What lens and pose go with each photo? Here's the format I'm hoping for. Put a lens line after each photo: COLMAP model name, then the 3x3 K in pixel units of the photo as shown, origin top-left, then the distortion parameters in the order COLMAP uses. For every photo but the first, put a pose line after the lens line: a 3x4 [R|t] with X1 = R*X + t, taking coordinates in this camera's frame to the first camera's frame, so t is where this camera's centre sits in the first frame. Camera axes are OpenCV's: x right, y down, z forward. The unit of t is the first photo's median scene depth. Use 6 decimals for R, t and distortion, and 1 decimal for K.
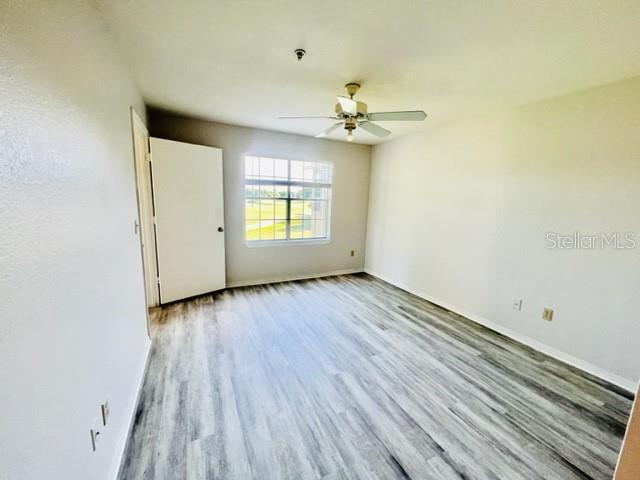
lens RADIAL K [[256.4, 0, 318.8], [0, 256.4, 237.9], [0, 0, 1]] dist [-0.003977, 0.000031]
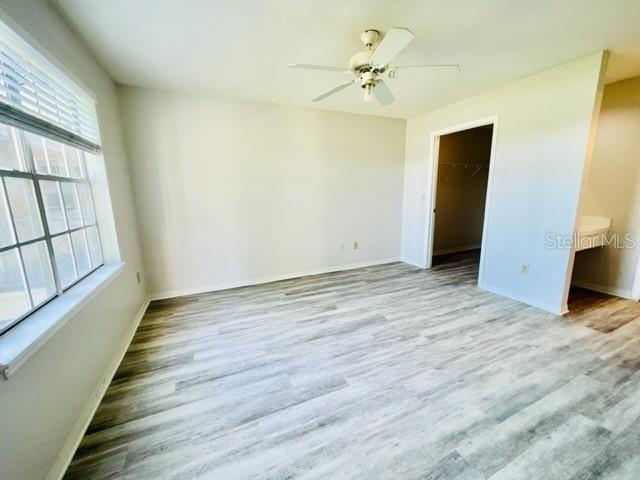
lens RADIAL K [[254.2, 0, 319.7], [0, 254.2, 240.9], [0, 0, 1]] dist [-0.000520, -0.000196]
pose [[0.040823, -0.224703, 0.973572, -0.623780], [0.176918, 0.960613, 0.214294, -0.110986], [-0.983379, 0.163494, 0.078969, 0.906775]]
